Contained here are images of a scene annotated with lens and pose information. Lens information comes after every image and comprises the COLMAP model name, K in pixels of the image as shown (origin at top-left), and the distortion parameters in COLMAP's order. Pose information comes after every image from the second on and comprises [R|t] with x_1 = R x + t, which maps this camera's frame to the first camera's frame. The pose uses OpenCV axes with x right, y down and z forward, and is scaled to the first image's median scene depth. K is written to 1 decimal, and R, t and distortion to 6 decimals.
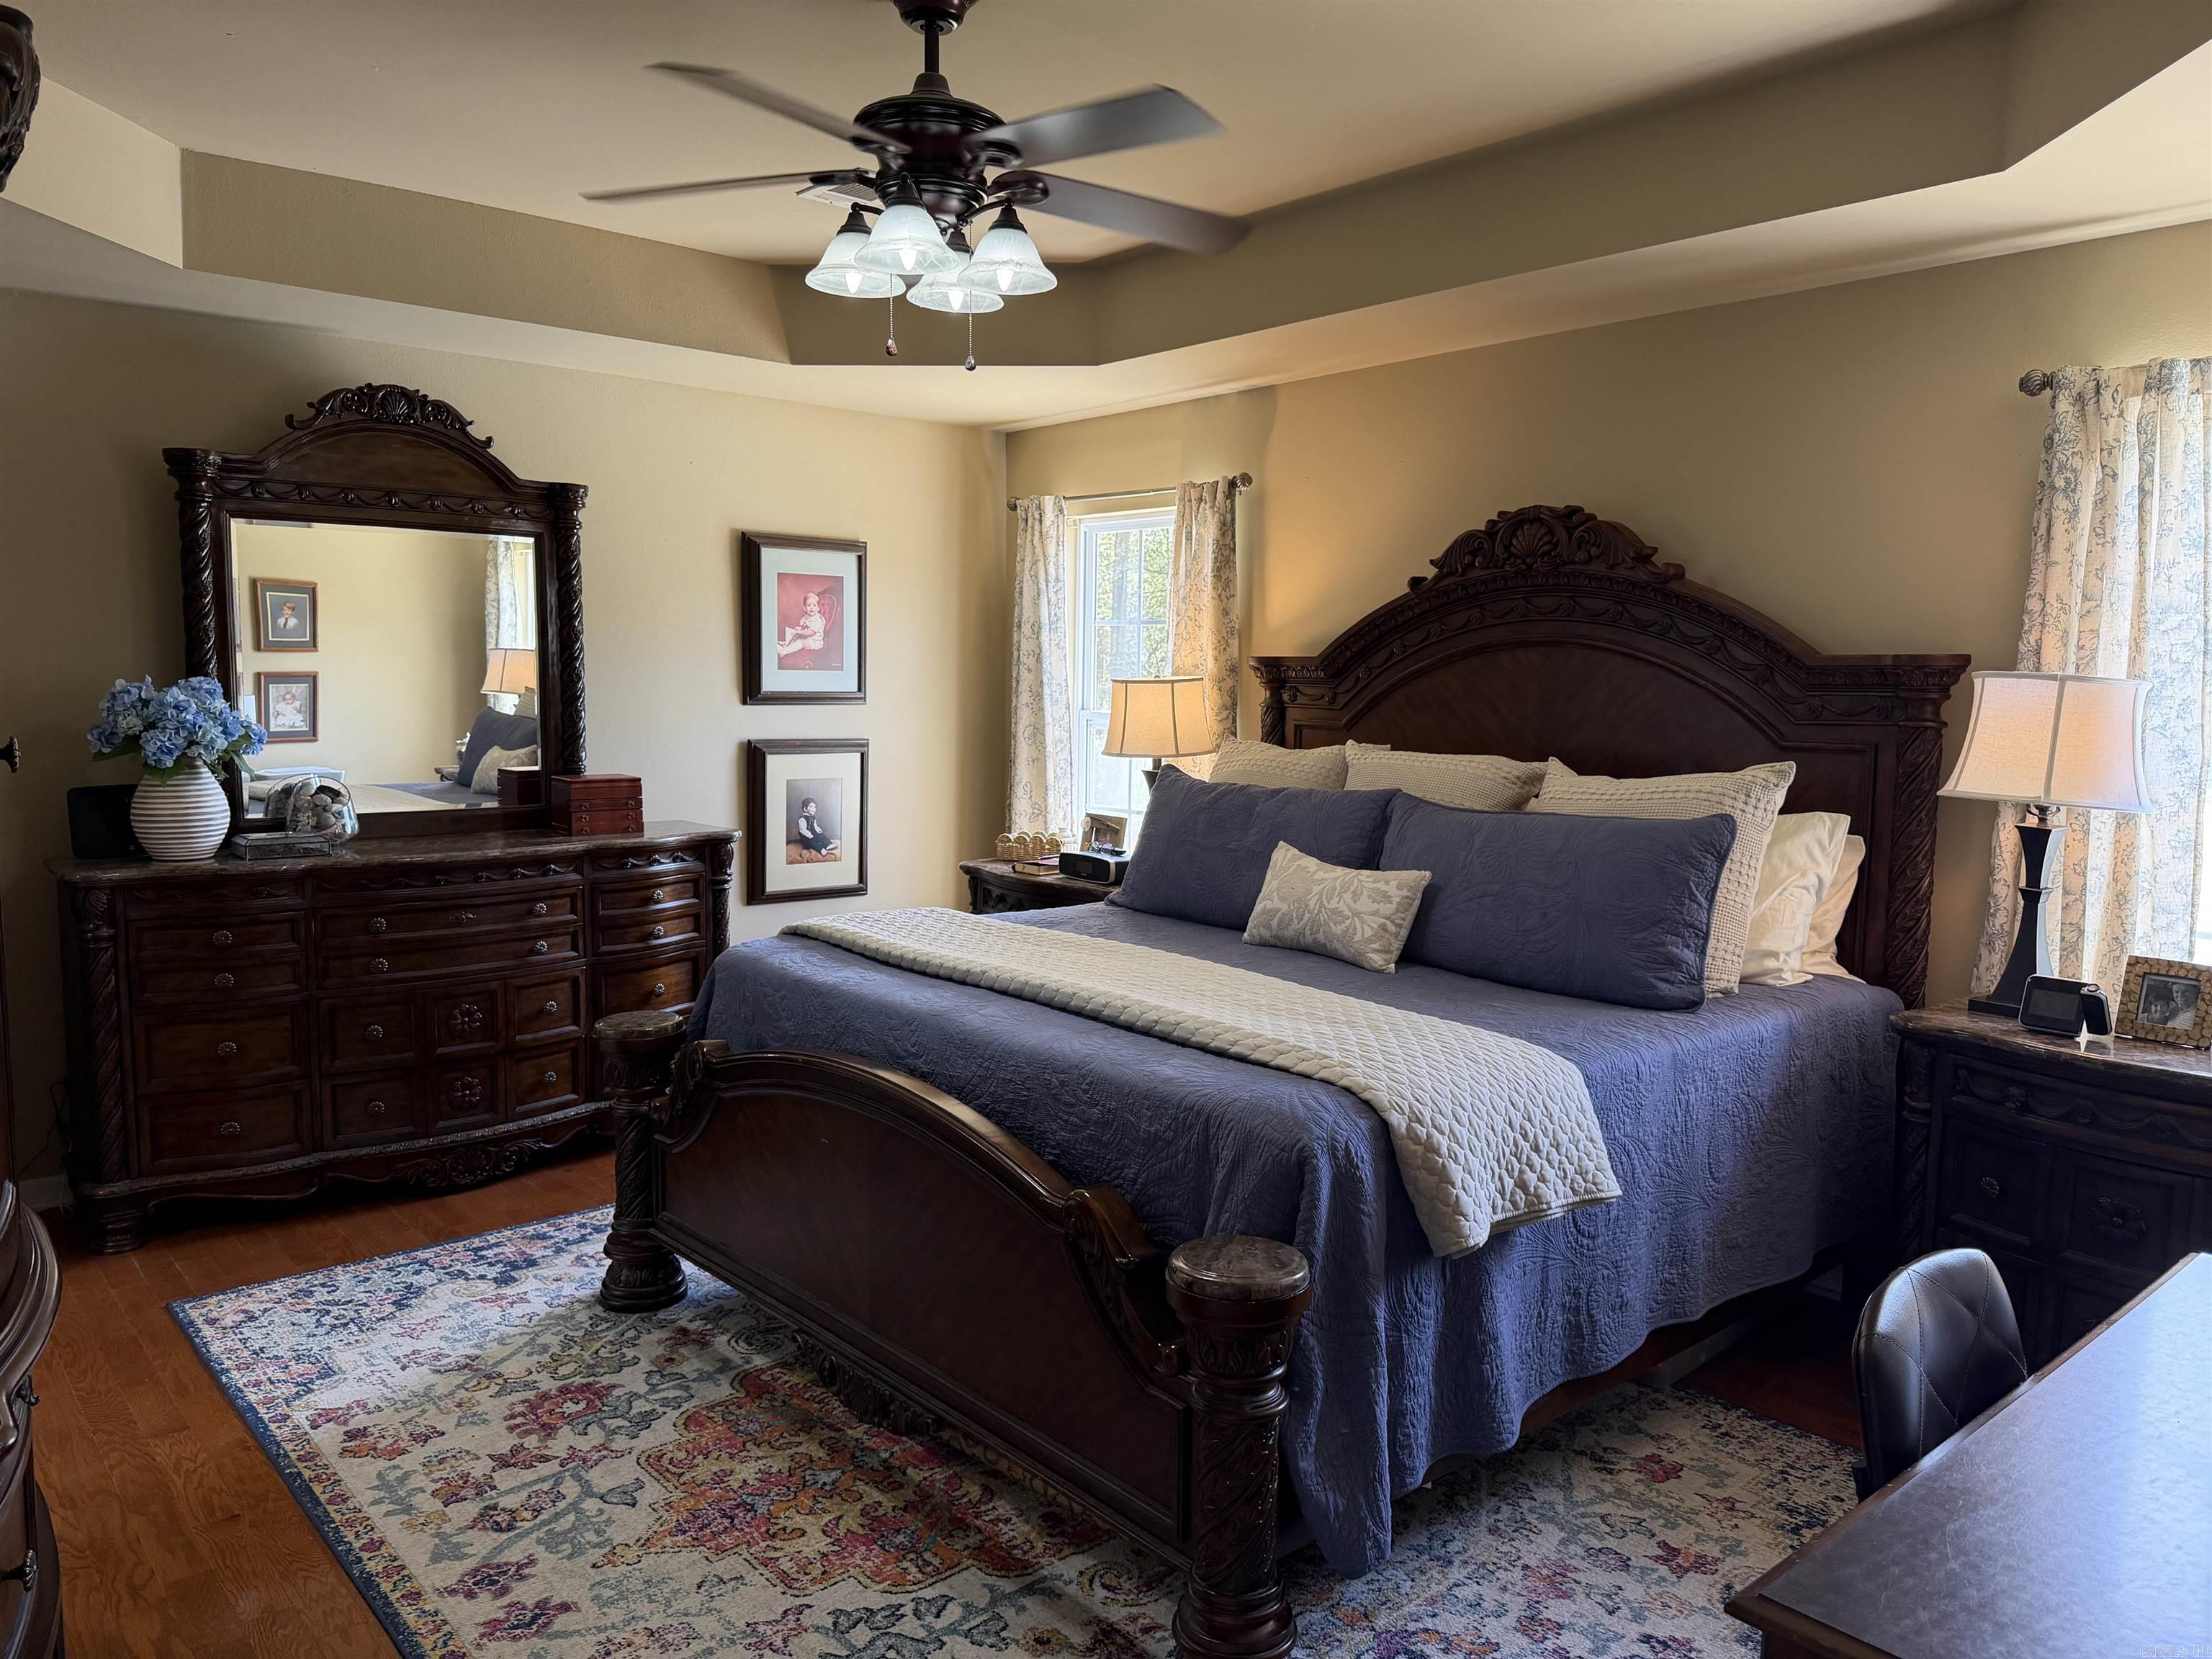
lens RADIAL K [[1549.3, 0, 1104.6], [0, 1549.3, 836.1], [0, 0, 1]] dist [0.061714, -0.084330]
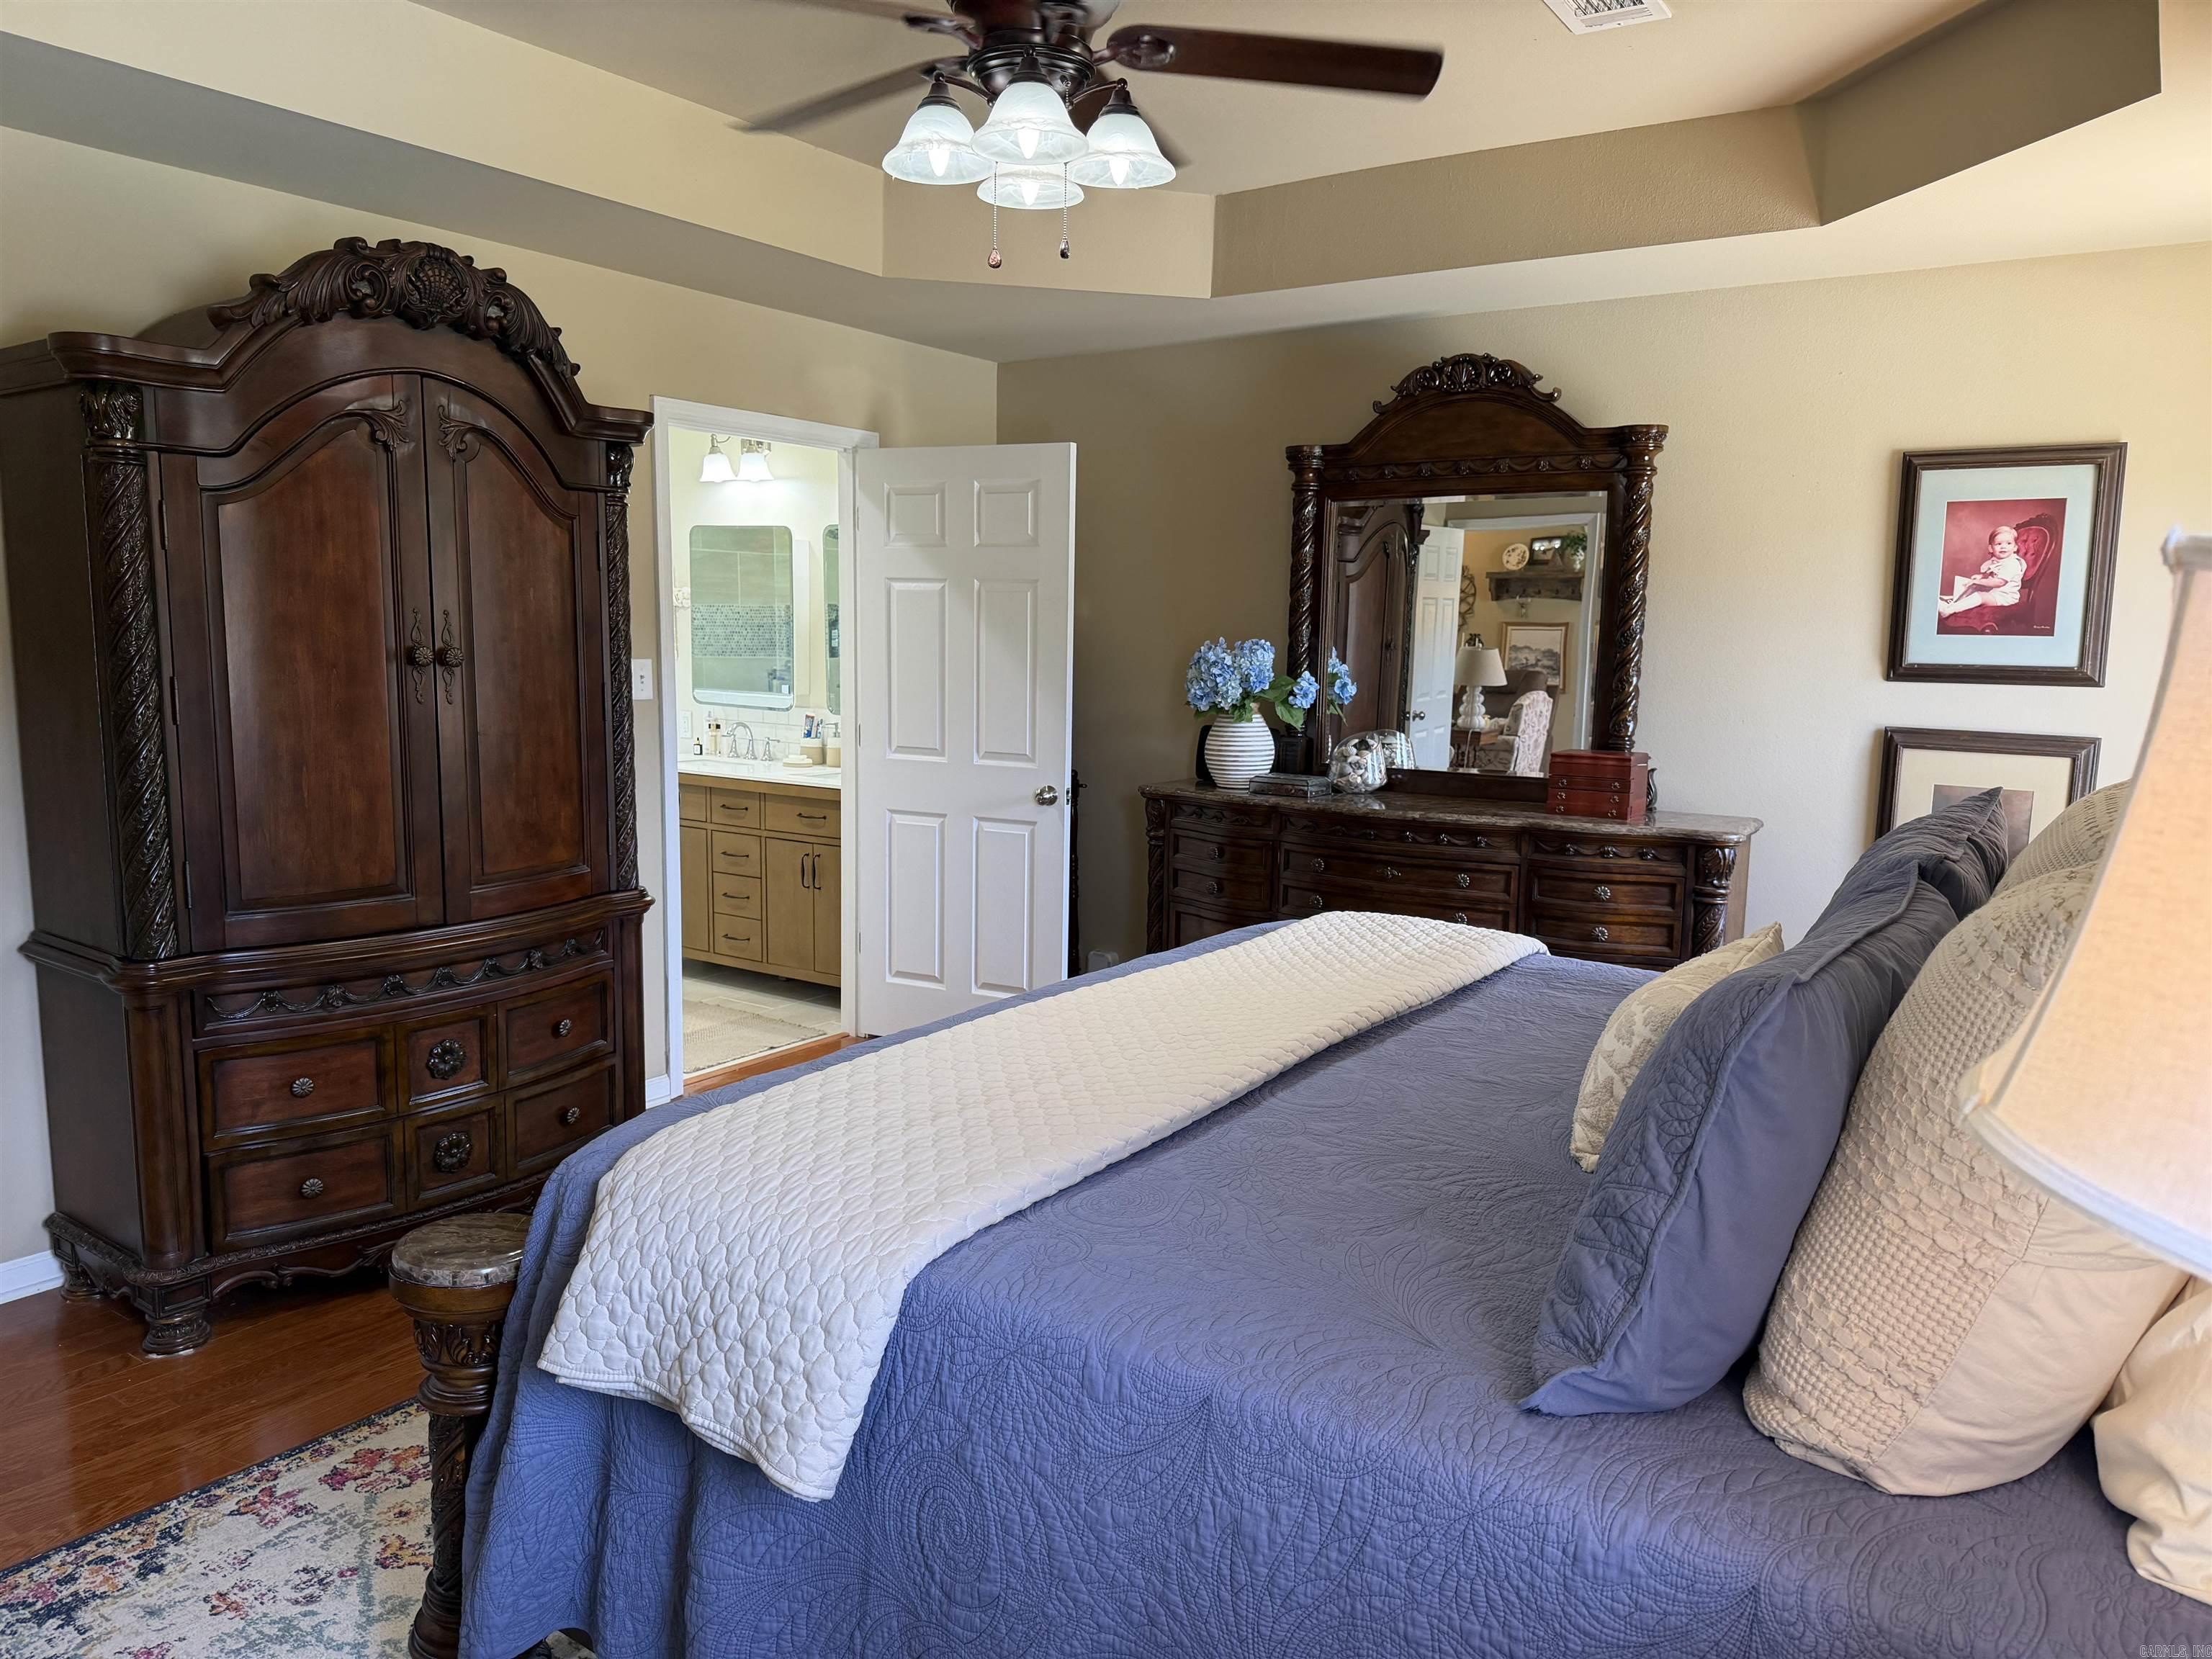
lens RADIAL K [[1549.3, 0, 1101.5], [0, 1549.3, 830.4], [0, 0, 1]] dist [0.061714, -0.084330]
pose [[0.256835, 0.116105, -0.959456, 0.461086], [-0.115973, 0.989286, 0.088671, -0.039738], [0.959472, 0.088497, 0.267548, 0.485070]]
